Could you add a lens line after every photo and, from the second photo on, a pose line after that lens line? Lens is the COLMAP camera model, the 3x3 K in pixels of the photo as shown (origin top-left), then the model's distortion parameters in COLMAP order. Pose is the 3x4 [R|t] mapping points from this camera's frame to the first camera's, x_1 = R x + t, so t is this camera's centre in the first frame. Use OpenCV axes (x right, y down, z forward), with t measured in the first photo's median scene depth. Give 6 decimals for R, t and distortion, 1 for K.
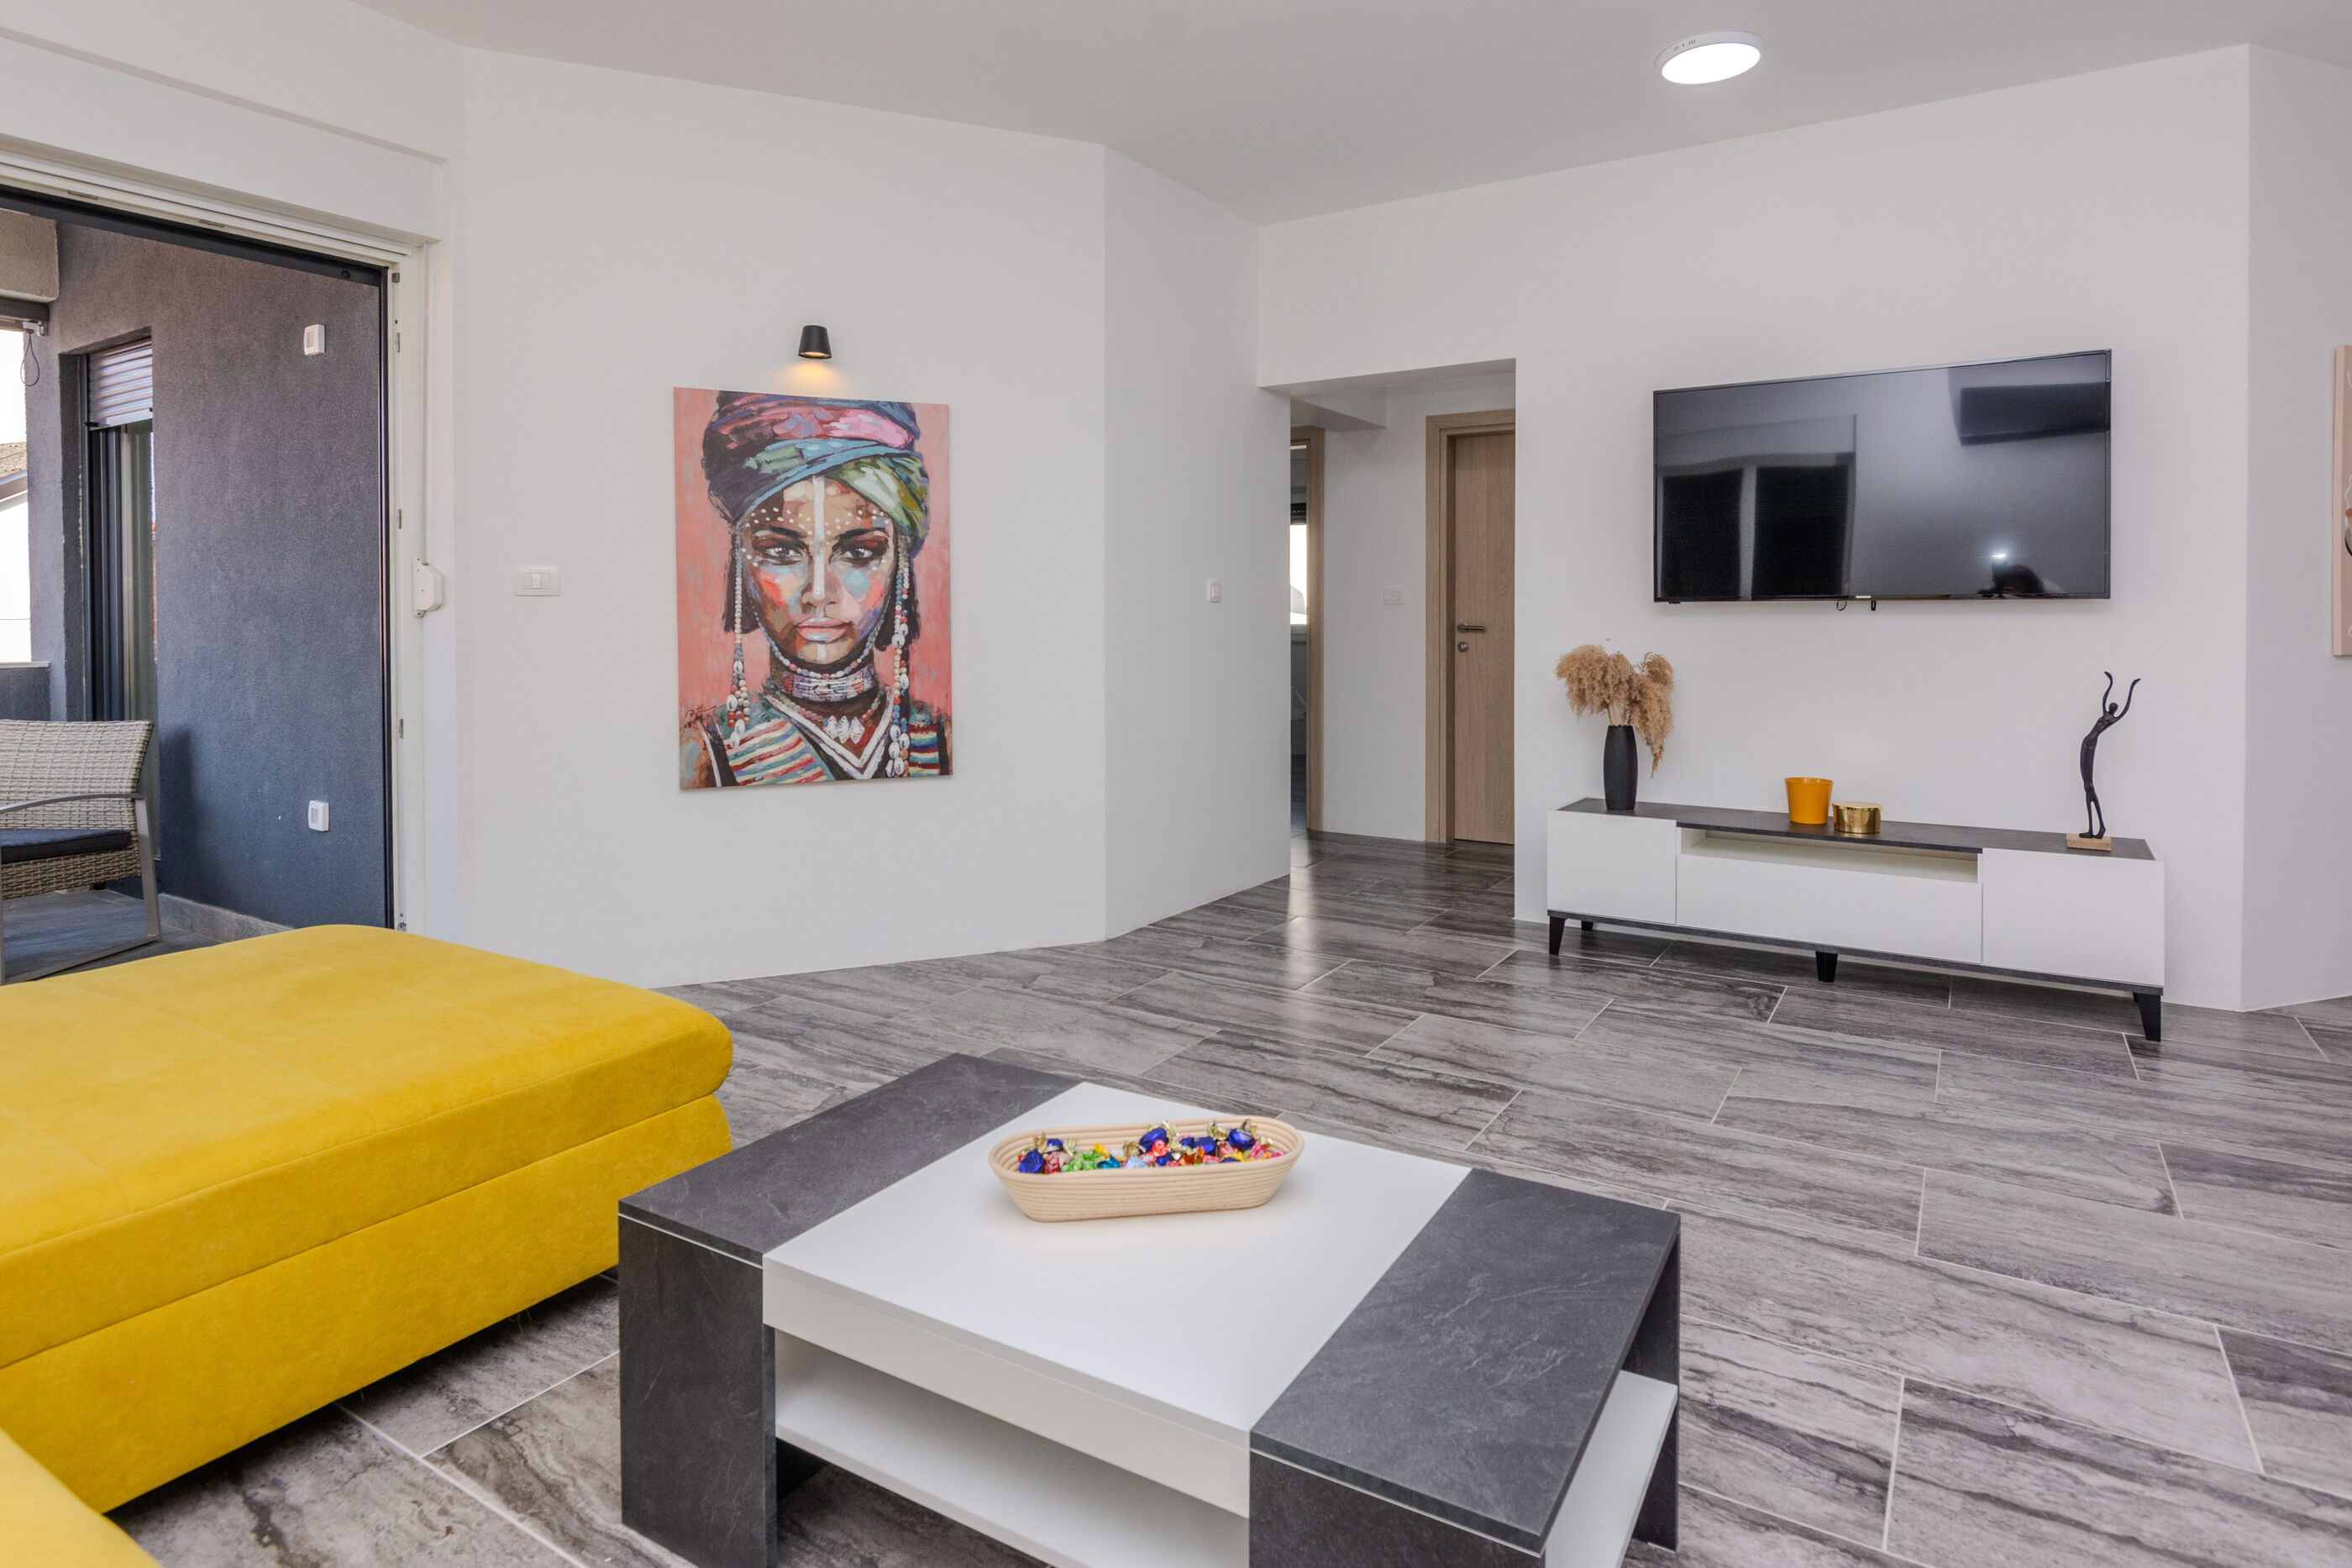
lens RADIAL K [[1217.0, 0, 1215.4], [0, 1217.0, 615.7], [0, 0, 1]] dist [-0.002343, -0.000239]
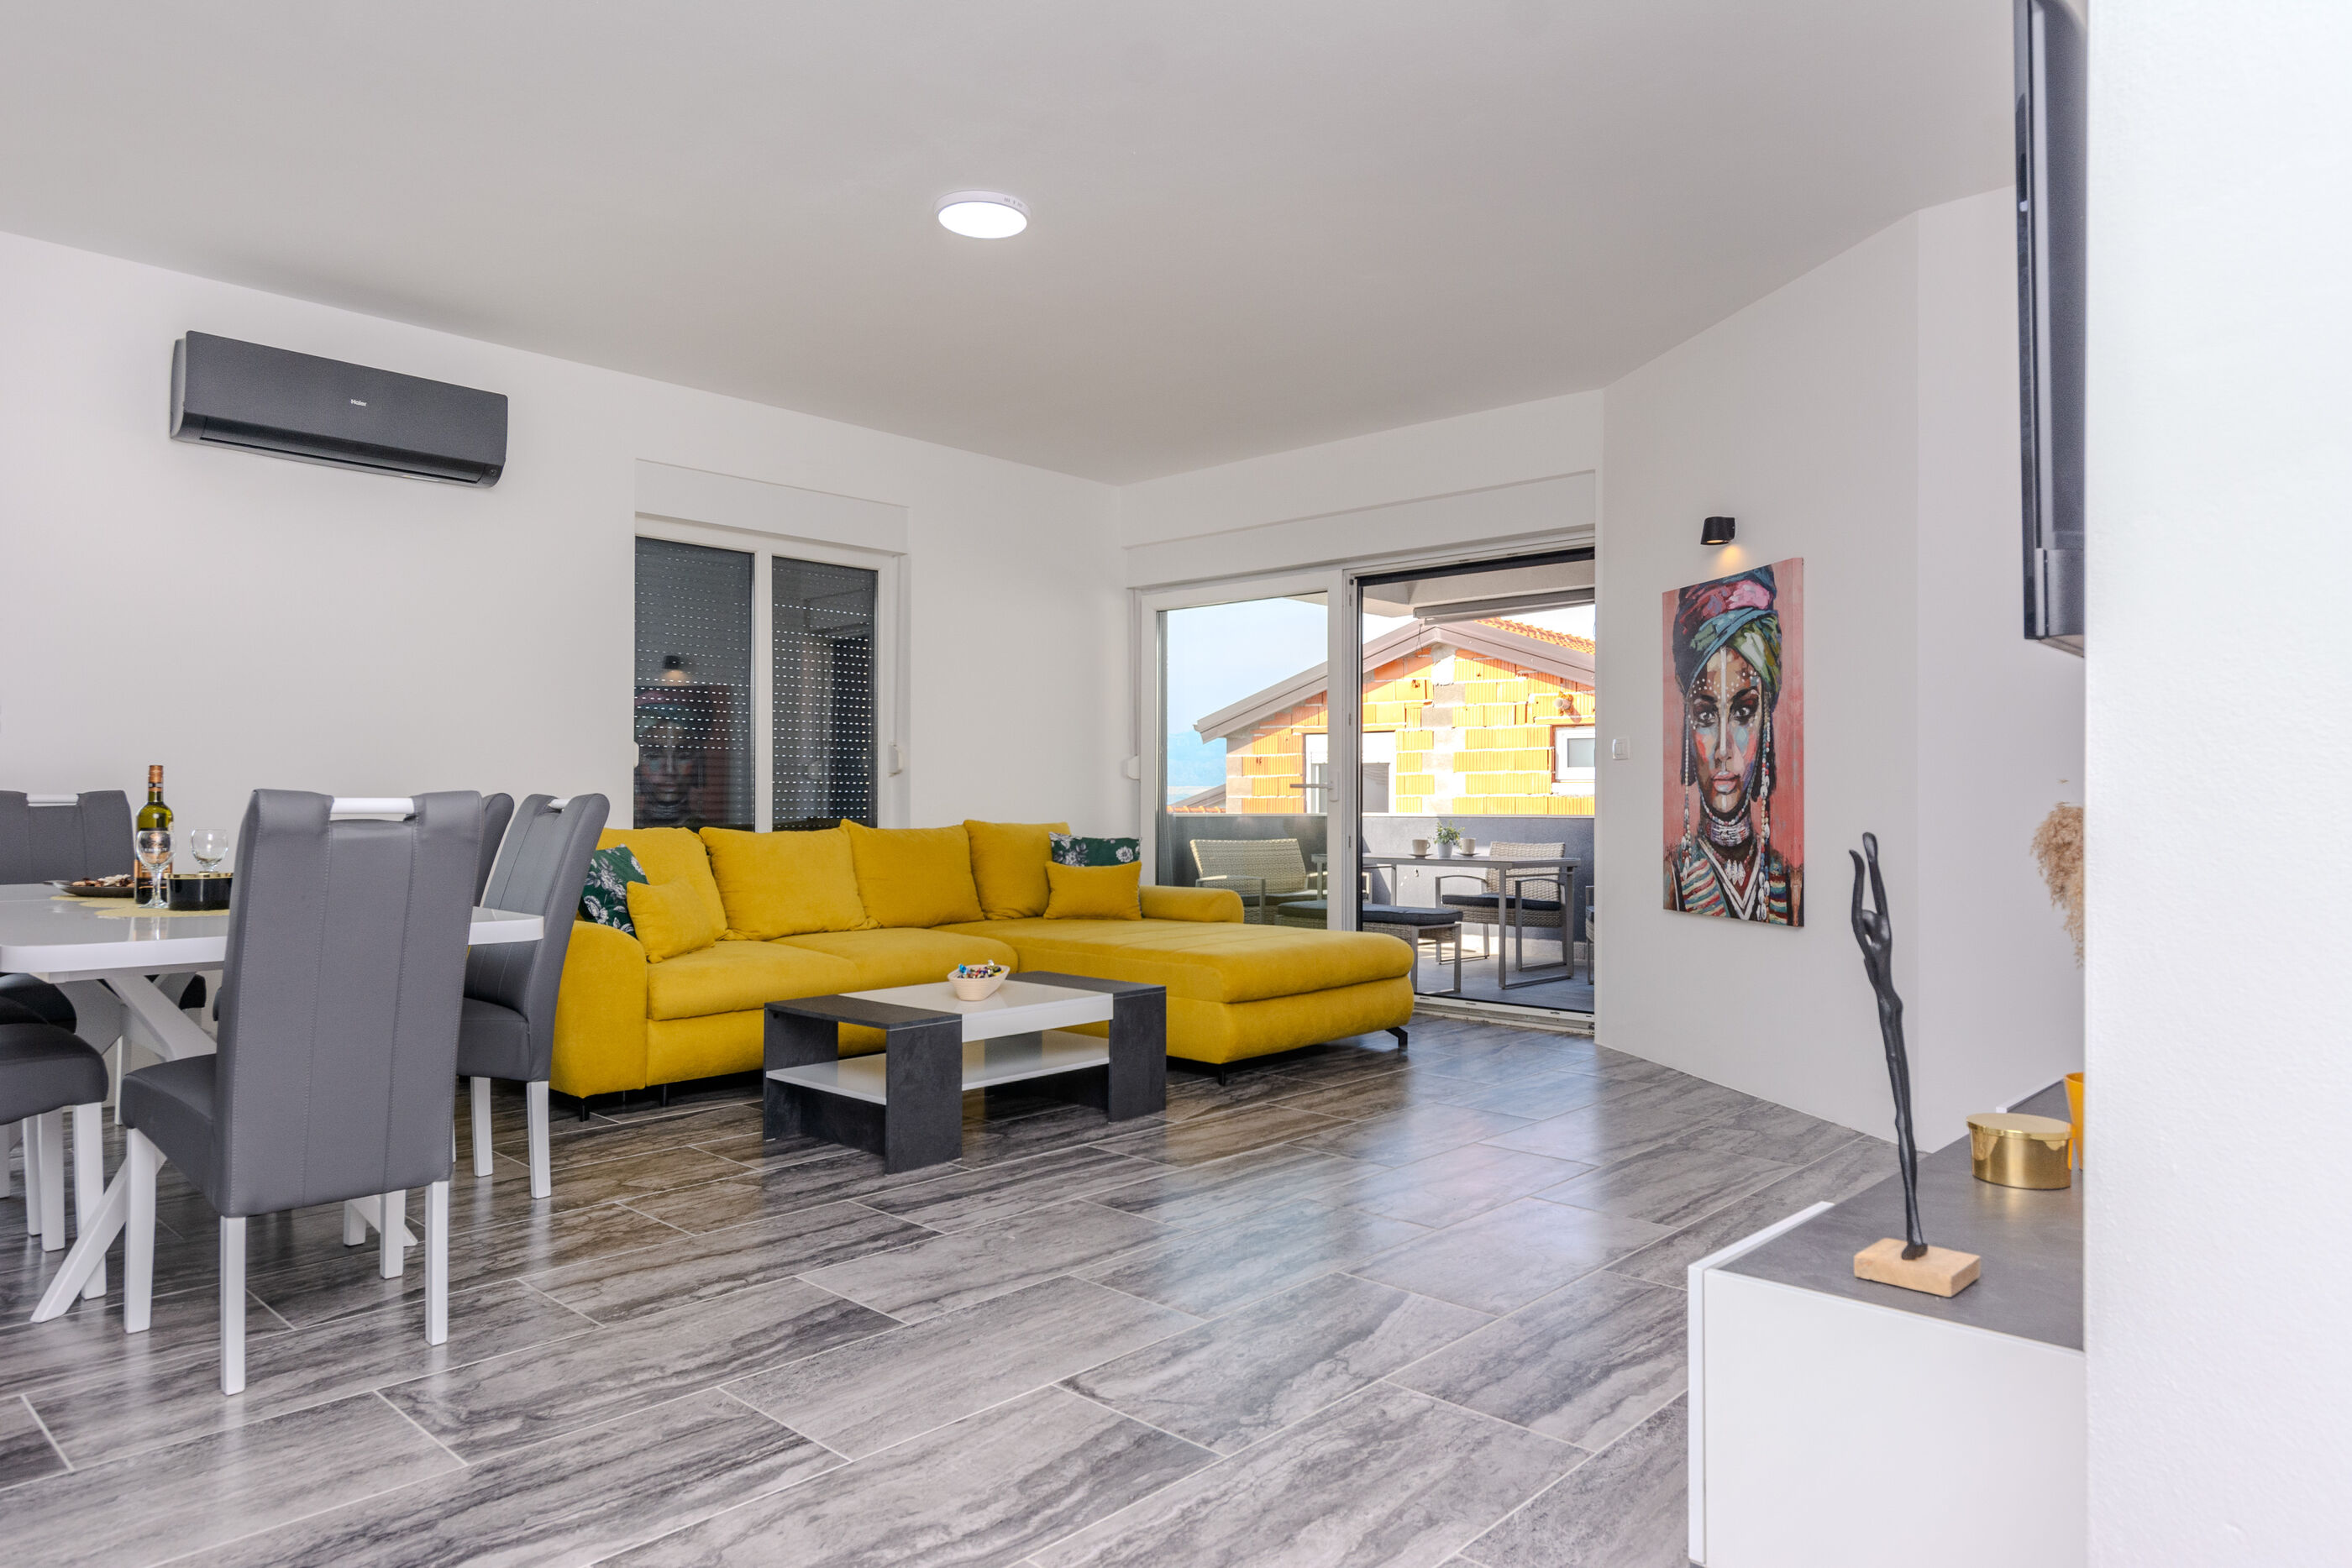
lens RADIAL K [[1487.2, 0, 1212.3], [0, 1487.2, 747.0], [0, 0, 1]] dist [0.001902, -0.001122]
pose [[-0.173899, -0.036621, -0.984082, 1.130318], [-0.002281, 0.999321, -0.036785, 0.031139], [0.984761, -0.004152, -0.173864, 0.781236]]
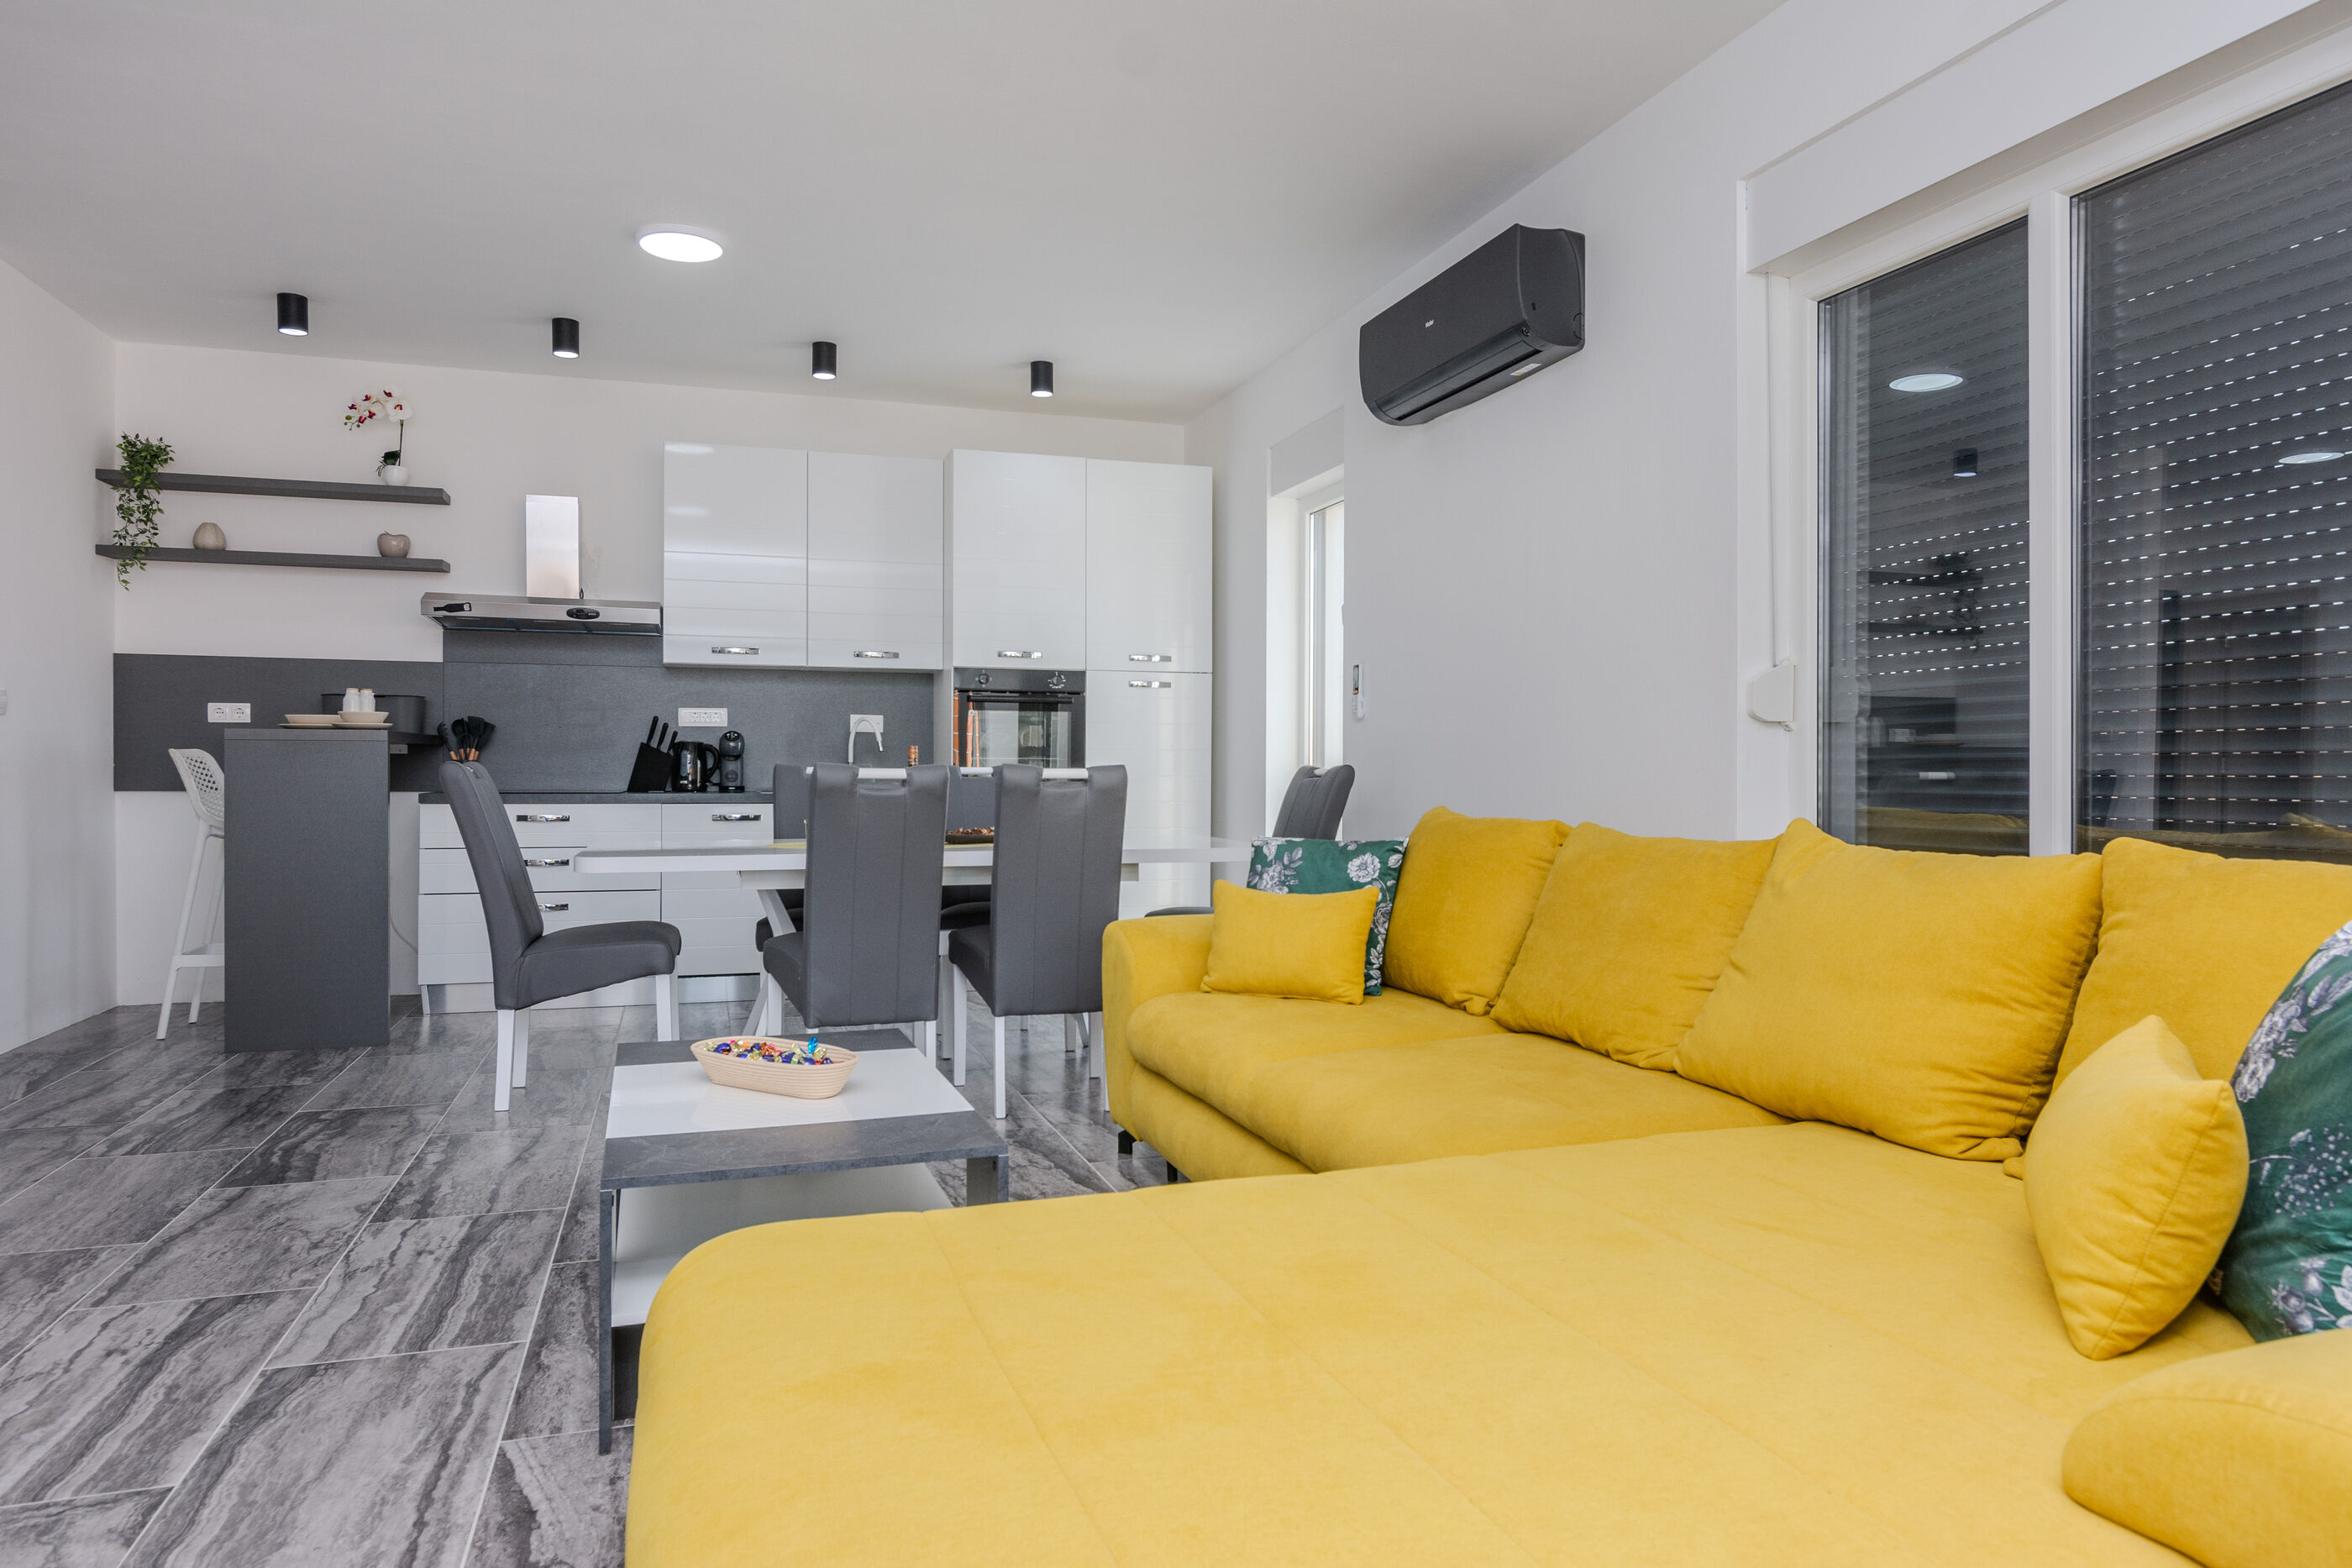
lens RADIAL K [[1487.2, 0, 1212.3], [0, 1487.2, 747.0], [0, 0, 1]] dist [0.001902, -0.001122]
pose [[-0.764010, 0.005945, 0.645177, -0.652721], [-0.006613, 0.999833, -0.017043, 0.031652], [-0.645171, -0.017288, -0.763843, 0.808284]]
